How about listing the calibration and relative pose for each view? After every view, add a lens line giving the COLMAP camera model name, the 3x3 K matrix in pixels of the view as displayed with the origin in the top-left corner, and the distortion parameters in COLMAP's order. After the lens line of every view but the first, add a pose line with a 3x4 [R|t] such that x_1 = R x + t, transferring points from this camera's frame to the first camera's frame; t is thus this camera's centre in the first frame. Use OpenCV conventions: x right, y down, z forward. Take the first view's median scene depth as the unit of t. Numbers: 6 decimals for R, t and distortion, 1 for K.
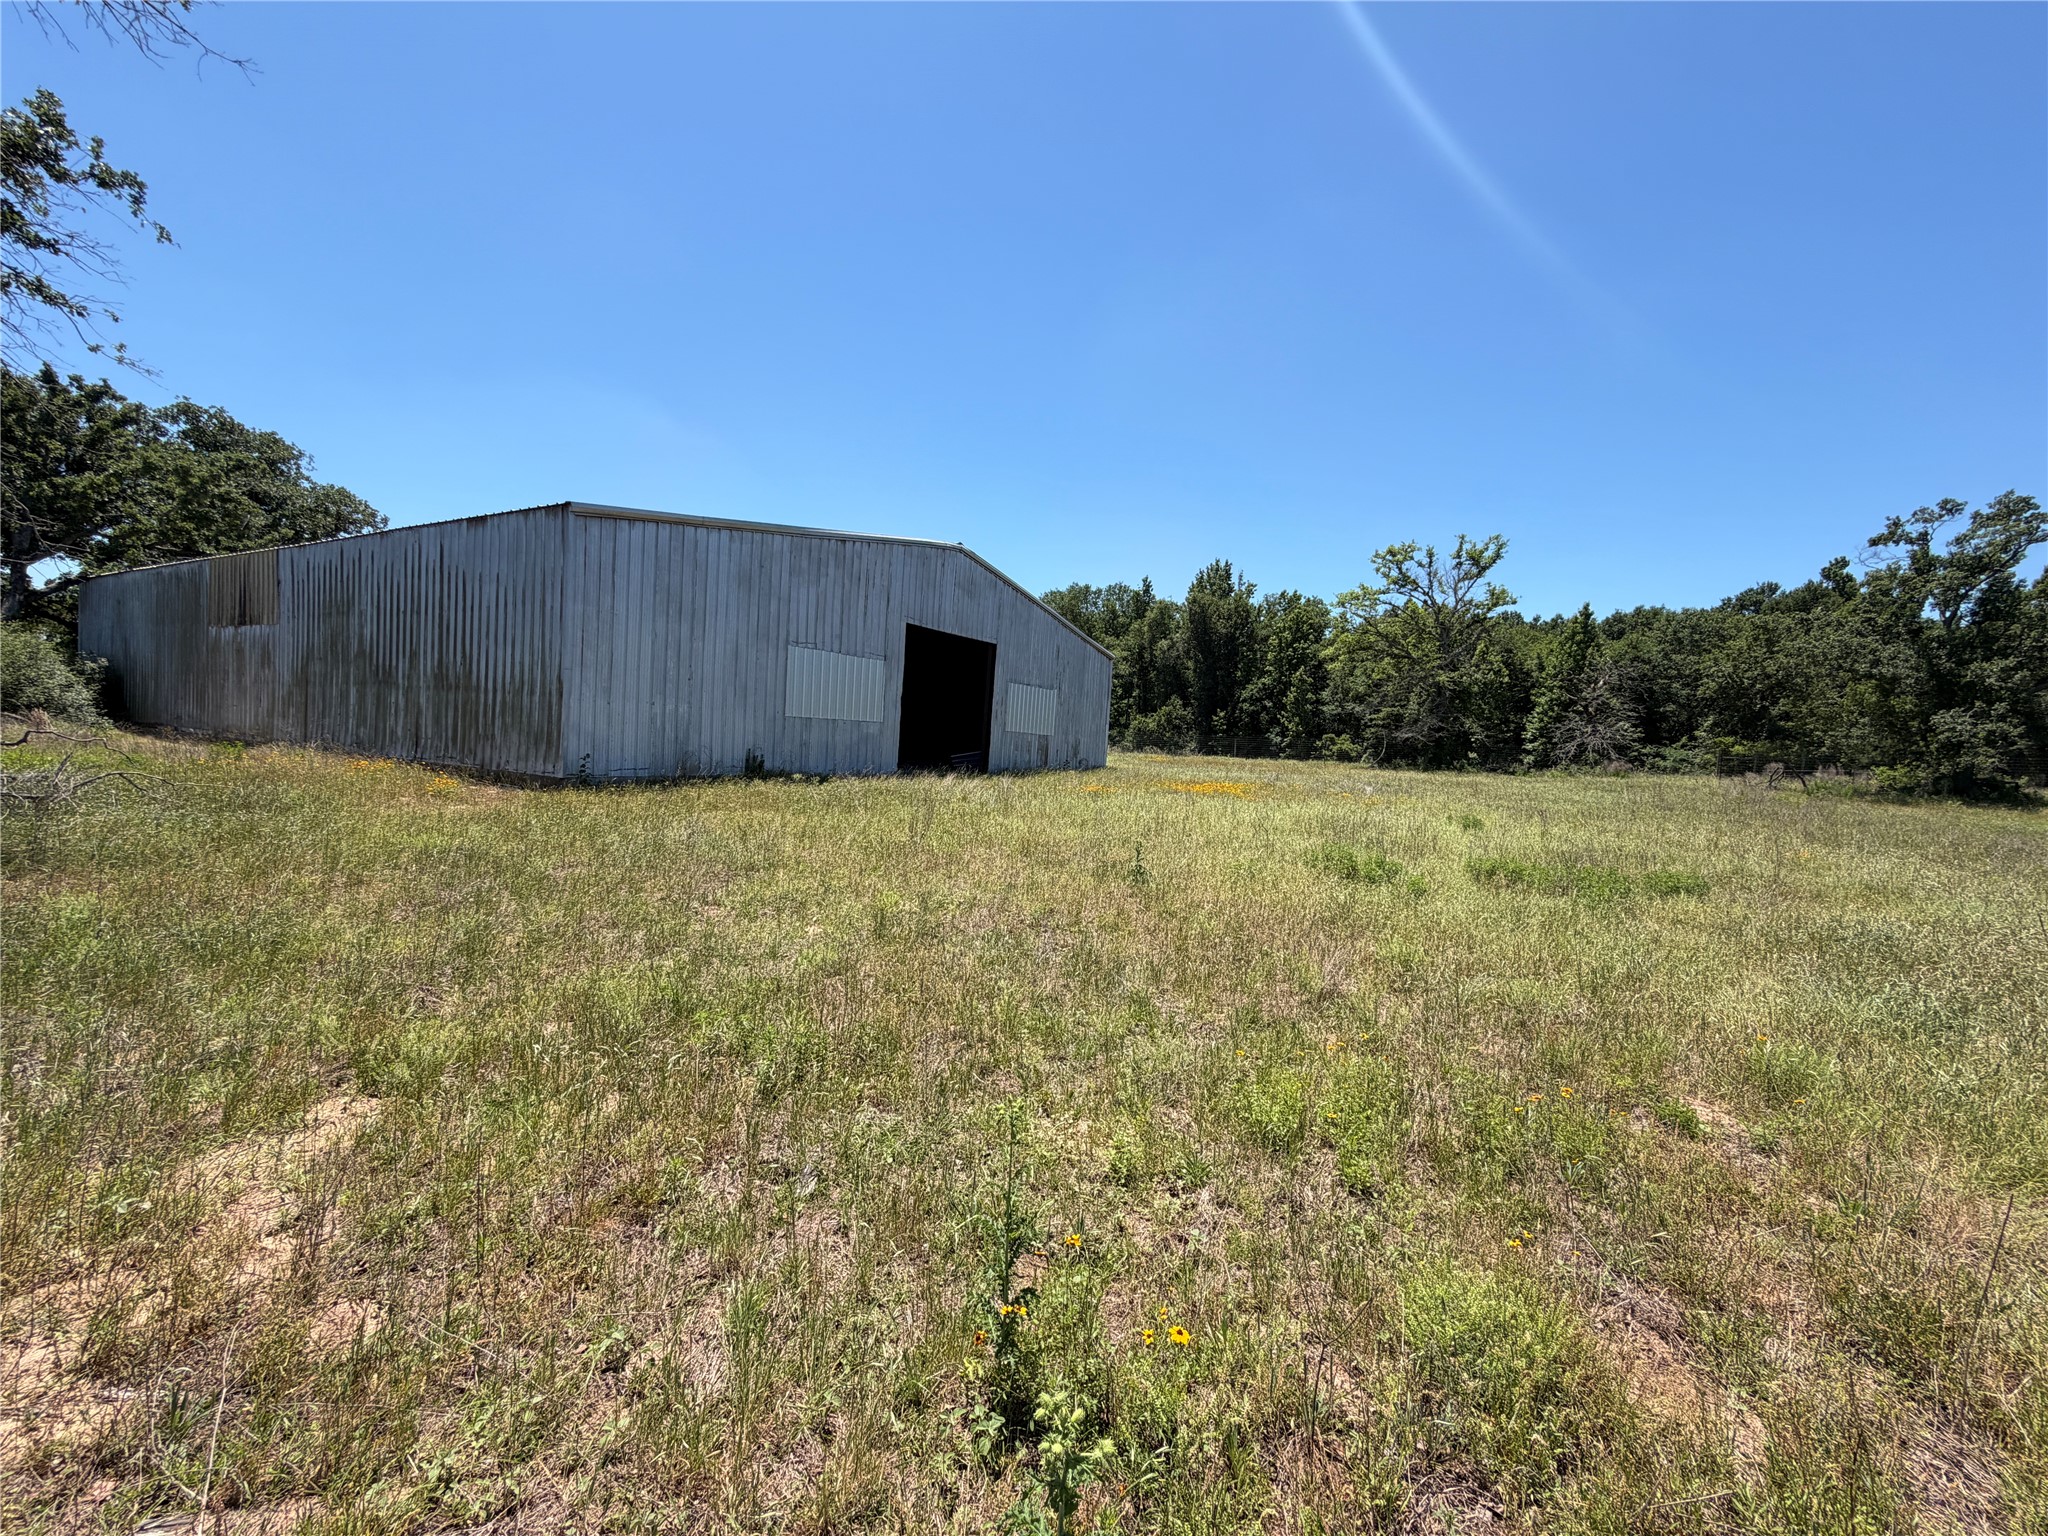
lens RADIAL K [[814.3, 0, 1046.0], [0, 814.3, 774.3], [0, 0, 1]] dist [0.000457, -0.000322]
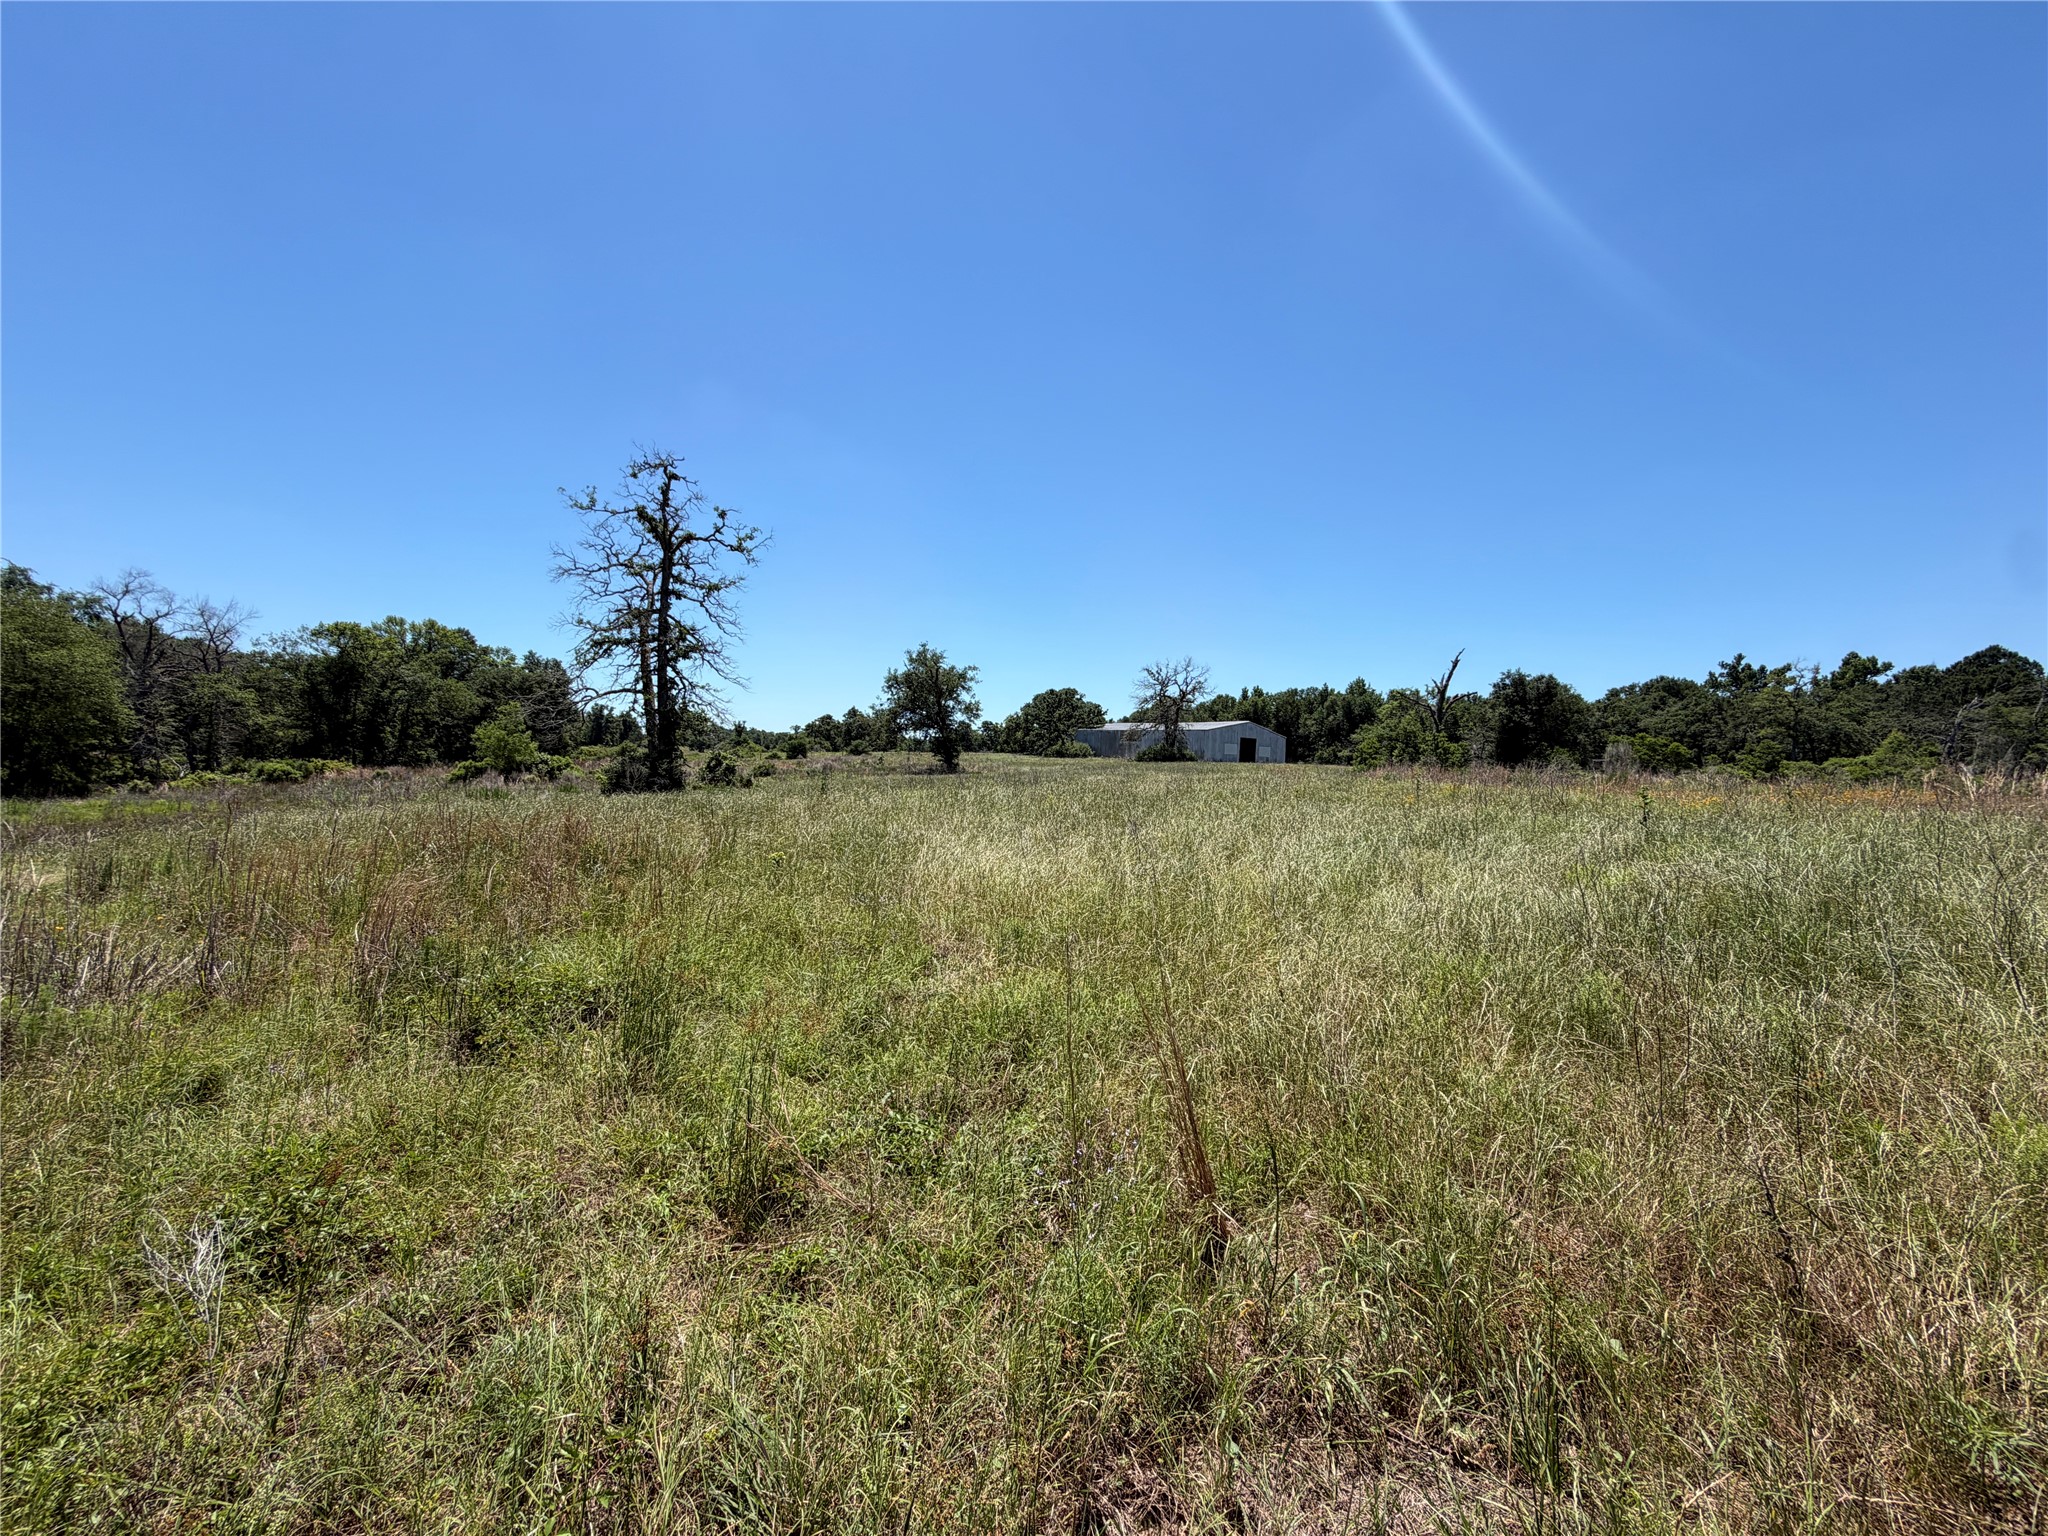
lens RADIAL K [[814.3, 0, 1030.2], [0, 814.3, 748.0], [0, 0, 1]] dist [0.000457, -0.000322]
pose [[0.949776, -0.024322, -0.311985, 0.062278], [0.000449, 0.997080, -0.076363, 0.097700], [0.312931, 0.072387, 0.947013, -1.460552]]
